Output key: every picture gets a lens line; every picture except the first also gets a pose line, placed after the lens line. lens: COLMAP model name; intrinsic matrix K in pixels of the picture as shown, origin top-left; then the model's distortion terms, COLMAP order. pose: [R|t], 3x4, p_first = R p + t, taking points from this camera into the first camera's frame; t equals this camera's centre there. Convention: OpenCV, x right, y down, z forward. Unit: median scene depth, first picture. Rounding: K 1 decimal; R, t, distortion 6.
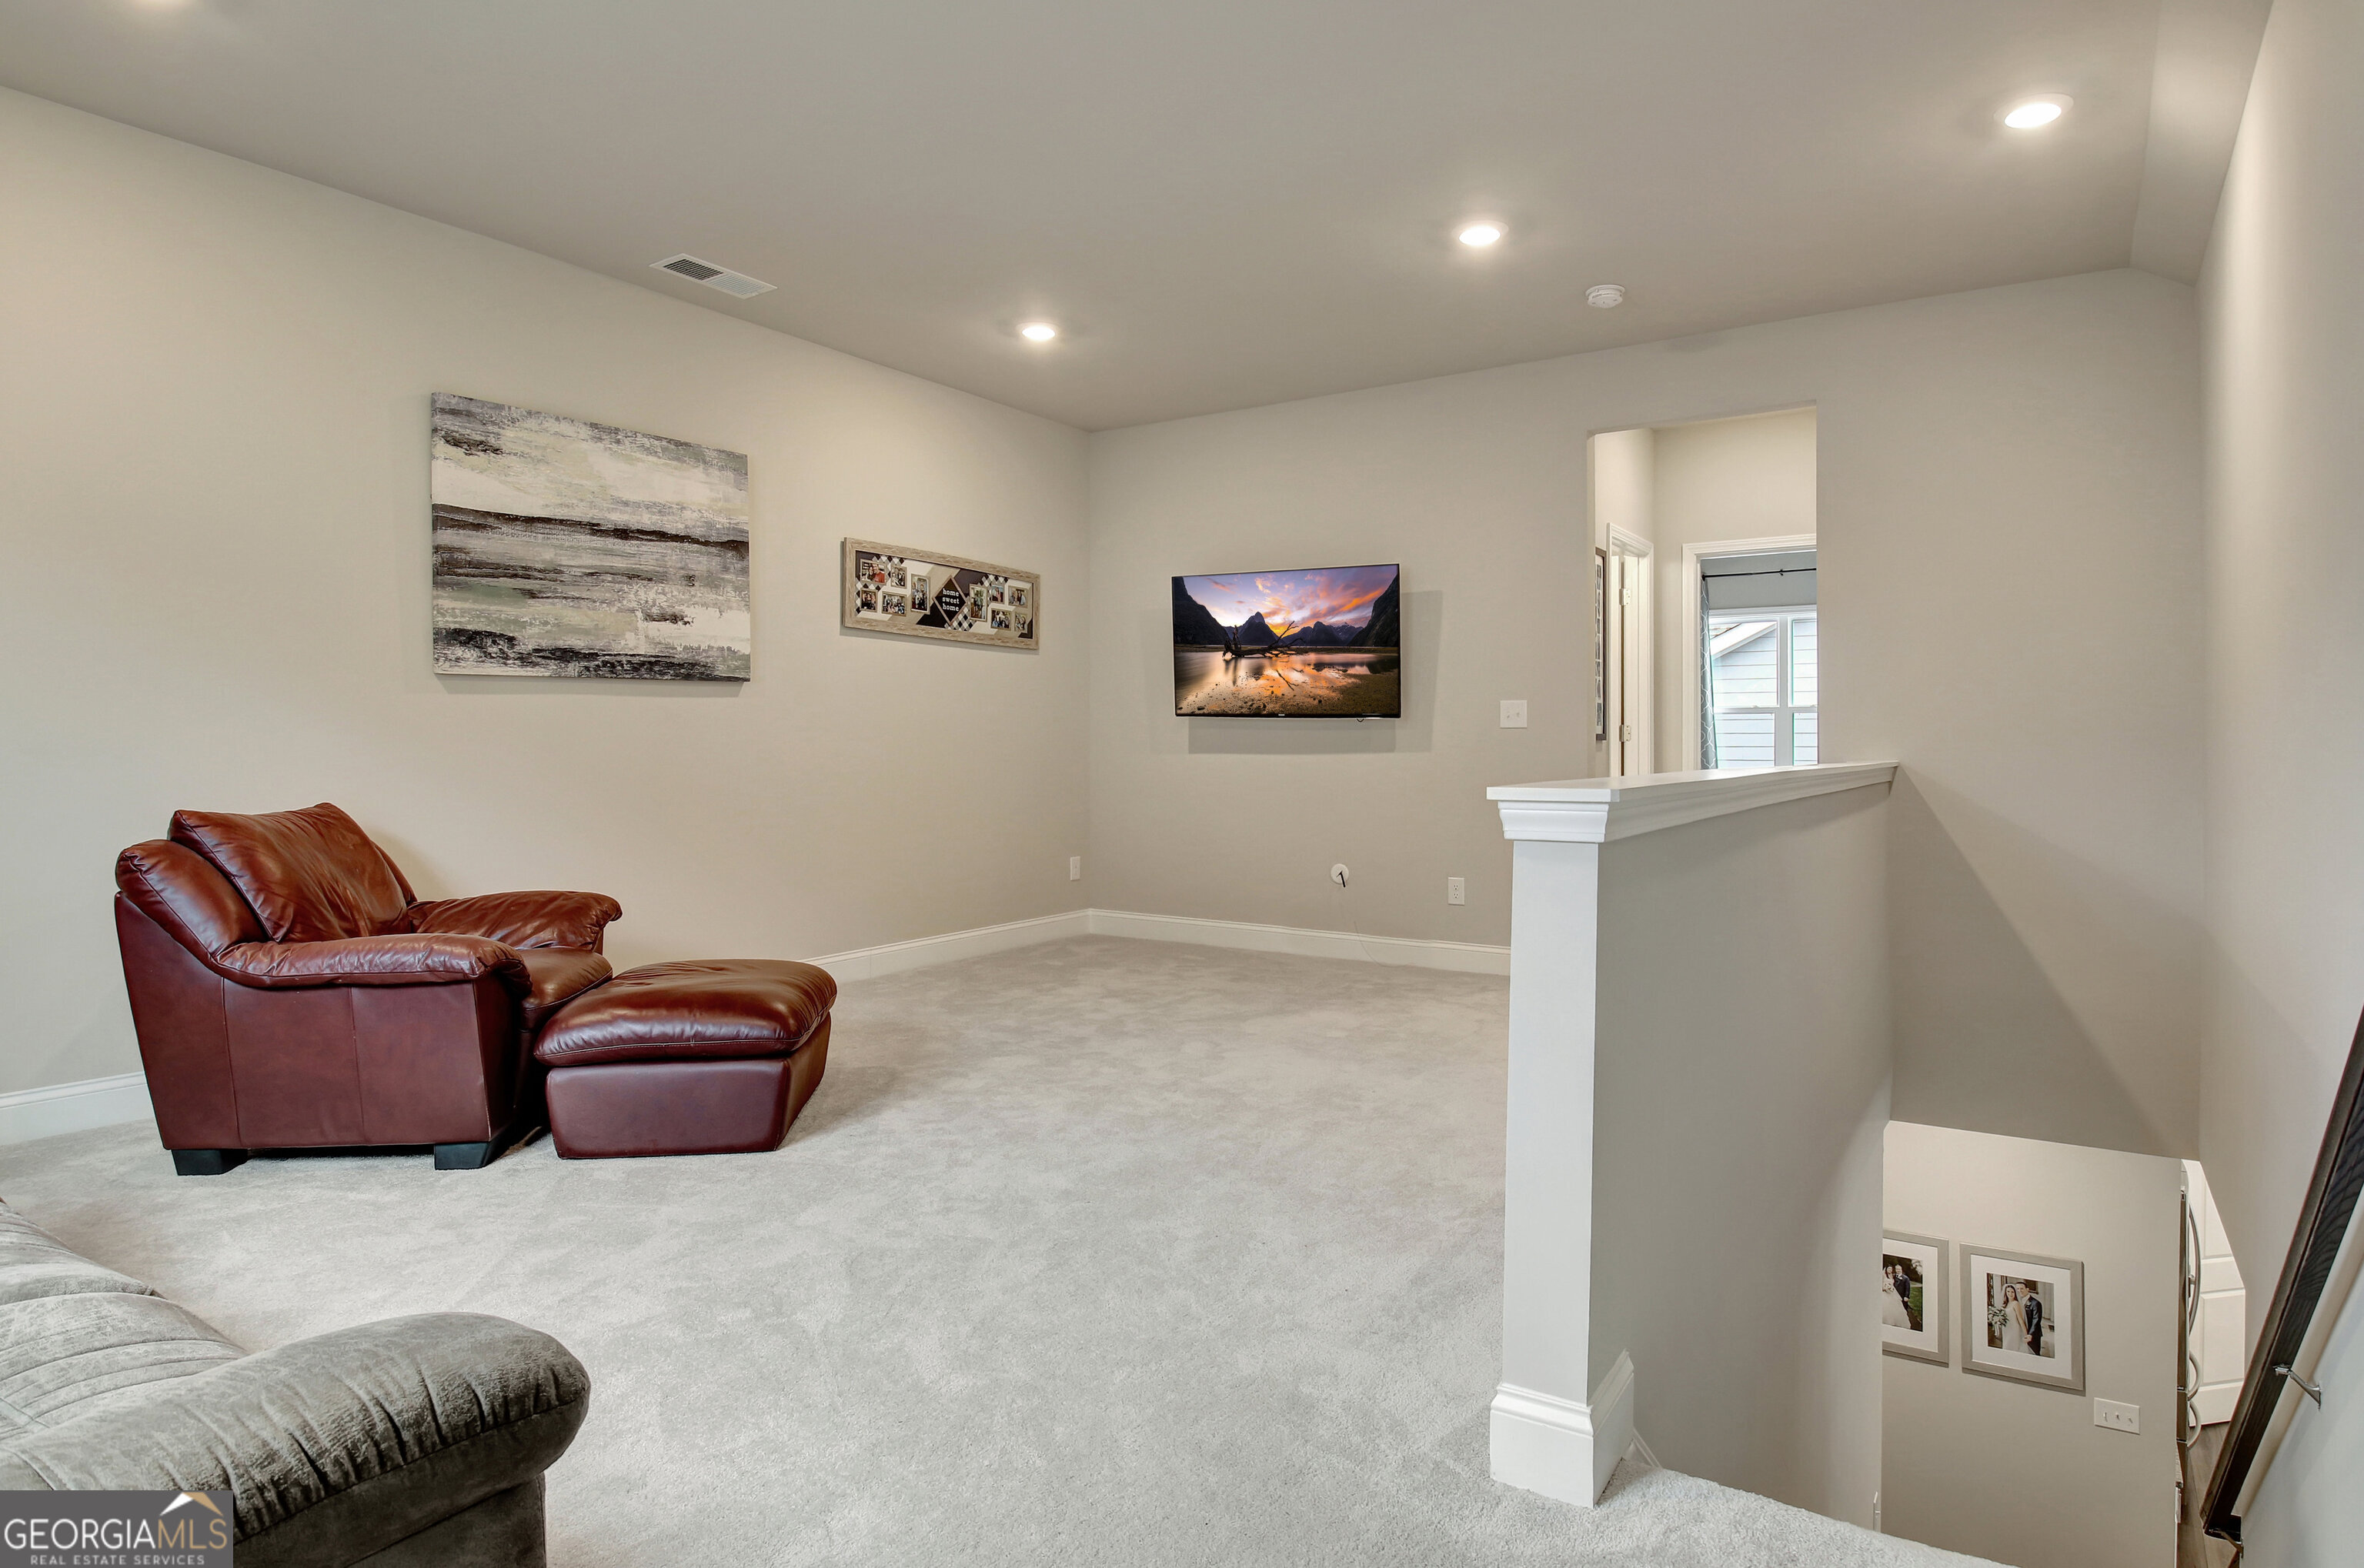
lens RADIAL K [[1244.1, 0, 1178.4], [0, 1244.1, 764.8], [0, 0, 1]] dist [0.031118, -0.011524]
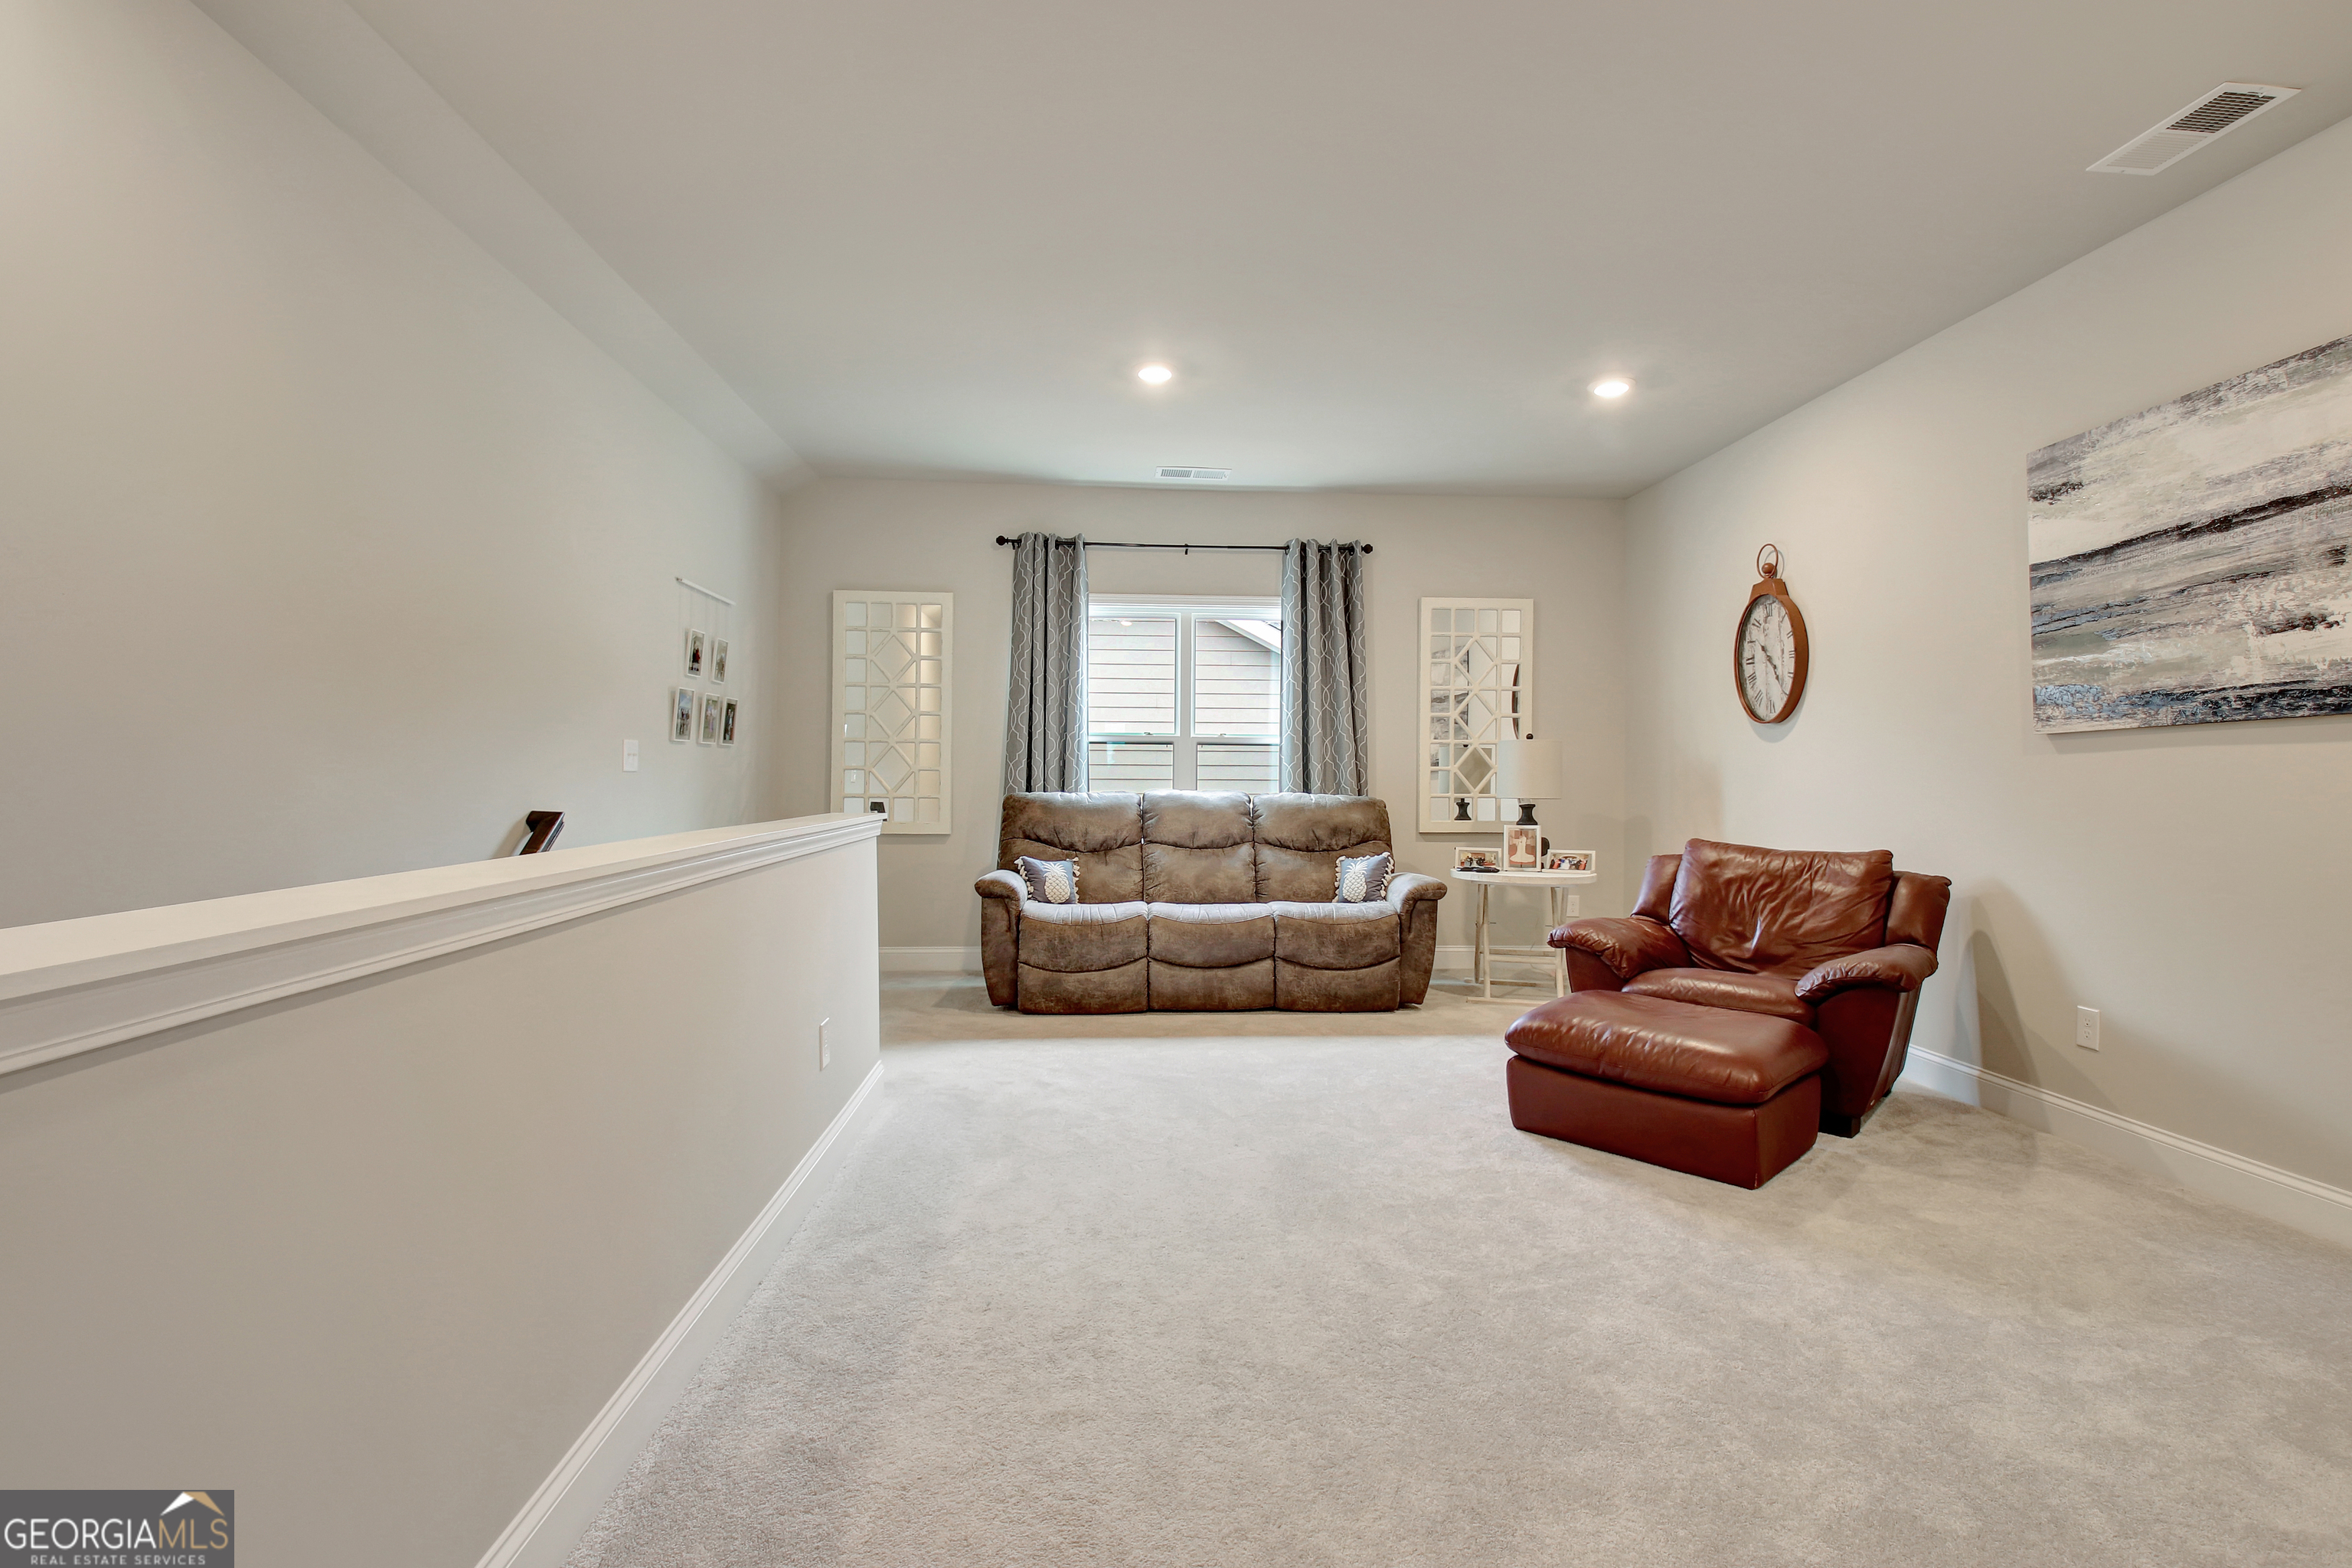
lens RADIAL K [[1144.4, 0, 1171.3], [0, 1144.4, 781.7], [0, 0, 1]] dist [-0.003073, -0.000314]
pose [[-0.778424, 0.000458, -0.627738, 0.458431], [-0.014210, 0.999731, 0.018350, -0.038117], [0.627578, 0.023205, -0.778208, 1.152608]]
